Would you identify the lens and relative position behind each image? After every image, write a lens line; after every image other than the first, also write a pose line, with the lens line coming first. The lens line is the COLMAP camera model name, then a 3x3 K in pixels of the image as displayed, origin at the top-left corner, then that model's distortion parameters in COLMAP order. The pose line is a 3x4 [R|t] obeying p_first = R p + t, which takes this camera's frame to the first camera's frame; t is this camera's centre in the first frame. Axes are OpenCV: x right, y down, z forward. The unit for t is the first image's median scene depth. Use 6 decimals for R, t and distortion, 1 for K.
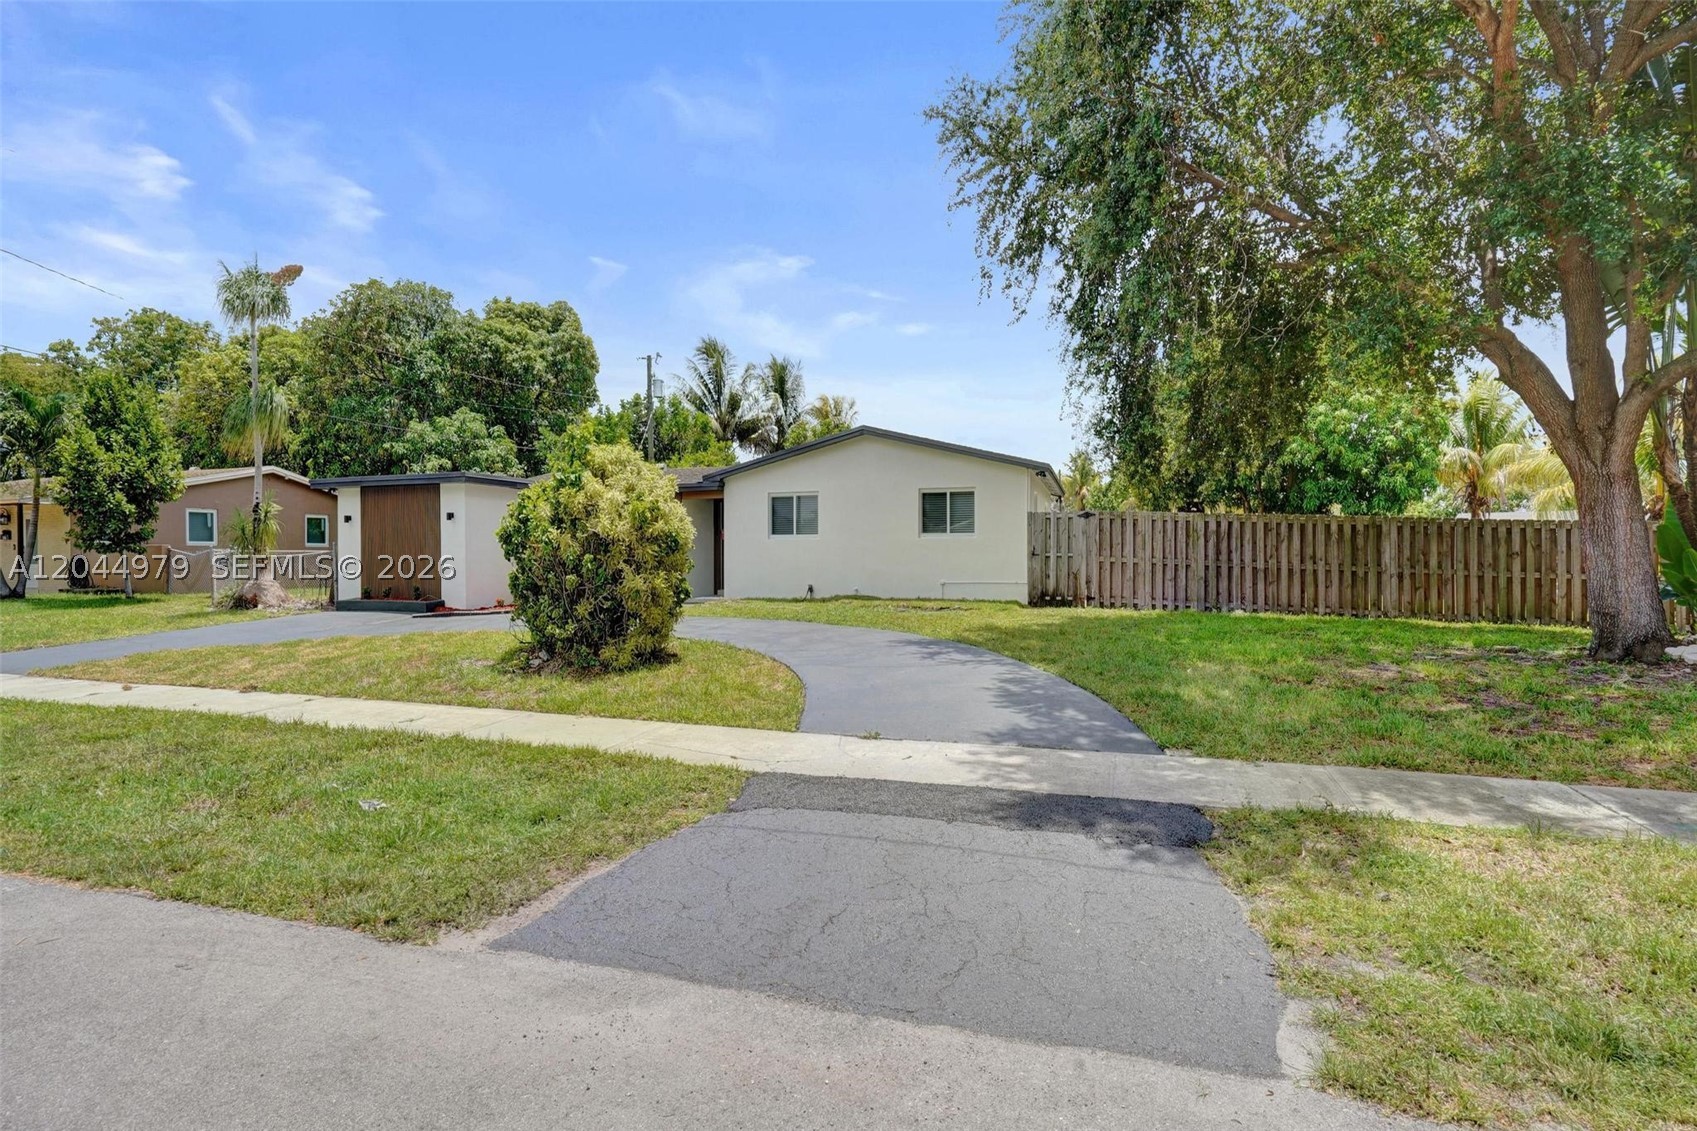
lens RADIAL K [[818.0, 0, 839.8], [0, 818.0, 562.4], [0, 0, 1]] dist [-0.032812, 0.016736]
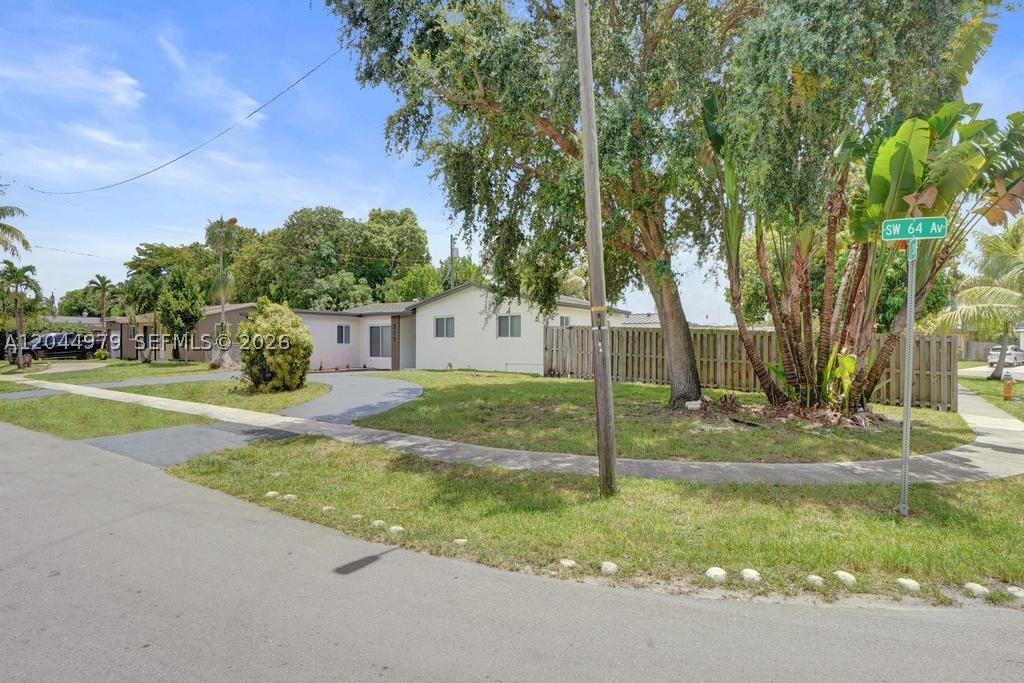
lens RADIAL K [[541.6, 0, 511.8], [0, 541.6, 347.6], [0, 0, 1]] dist [-0.034510, -0.000316]
pose [[0.953580, 0.009750, -0.300982, 0.473578], [-0.010258, 0.999947, -0.000107, -0.010555], [0.300965, 0.003189, 0.953630, -0.178414]]
